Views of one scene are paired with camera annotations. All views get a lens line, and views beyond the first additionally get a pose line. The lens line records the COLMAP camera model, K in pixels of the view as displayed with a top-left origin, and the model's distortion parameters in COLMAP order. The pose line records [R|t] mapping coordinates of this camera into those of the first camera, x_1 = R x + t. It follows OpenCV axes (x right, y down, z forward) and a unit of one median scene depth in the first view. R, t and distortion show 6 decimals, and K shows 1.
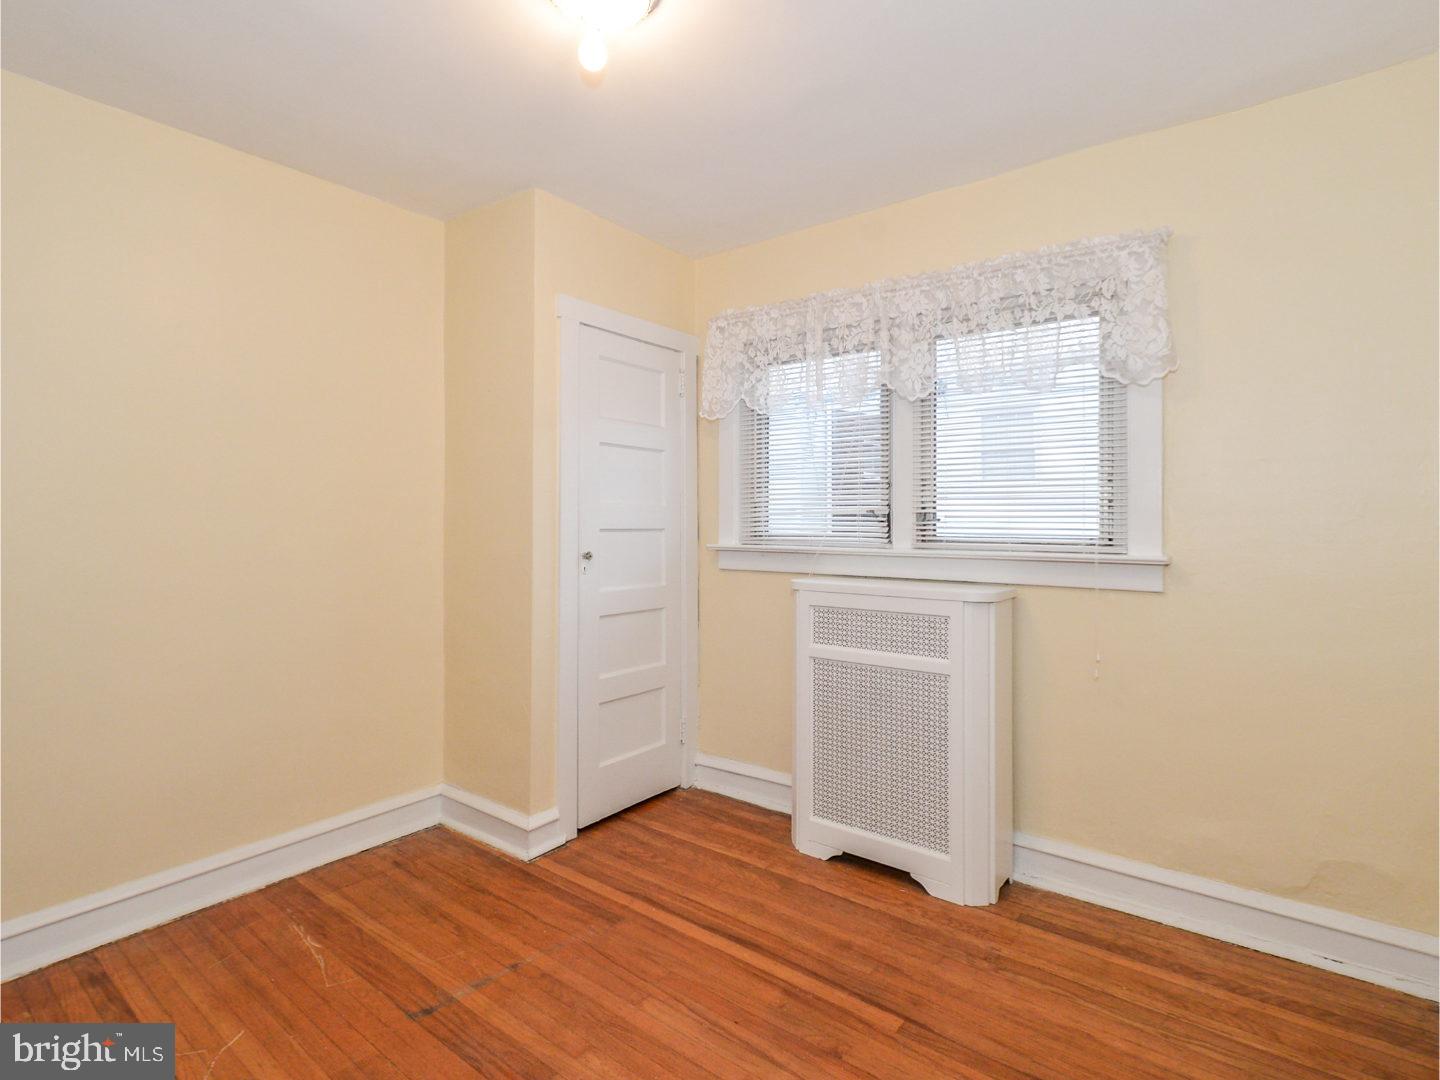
lens RADIAL K [[740.1, 0, 720.3], [0, 740.1, 503.8], [0, 0, 1]] dist [0.008484, -0.002222]
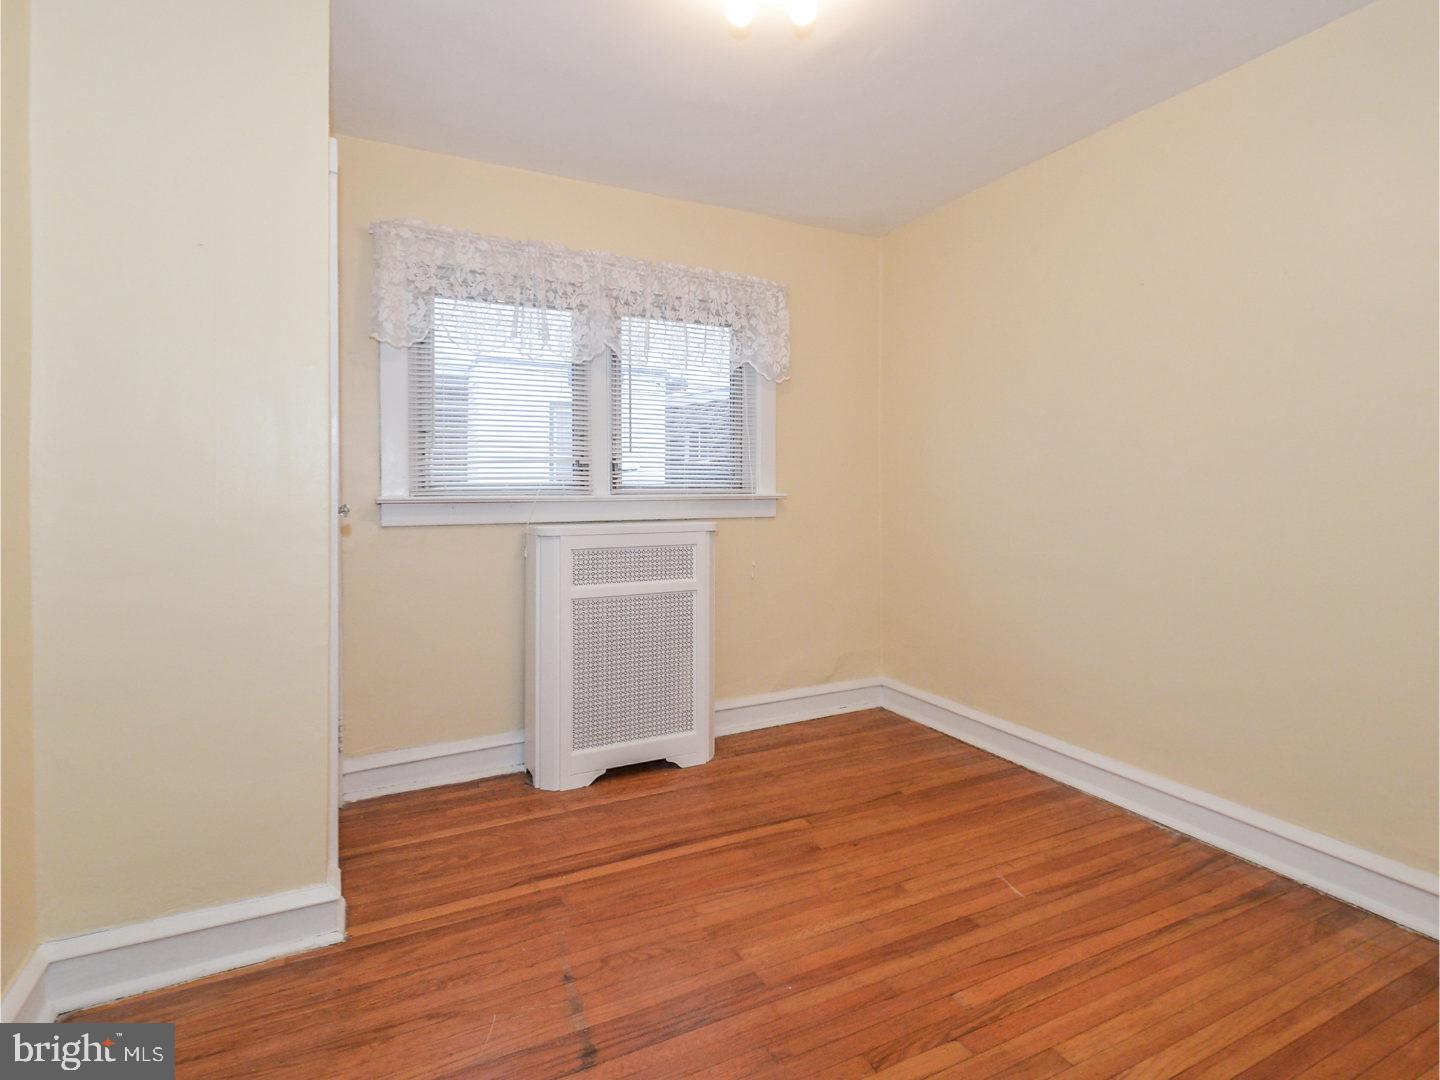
lens RADIAL K [[754.5, 0, 729.0], [0, 754.5, 488.2], [0, 0, 1]] dist [-0.001082, -0.001060]
pose [[0.408016, -0.001600, 0.912973, -0.827136], [-0.013557, 0.999878, 0.007811, 0.044350], [-0.912874, -0.015564, 0.407945, 0.408977]]
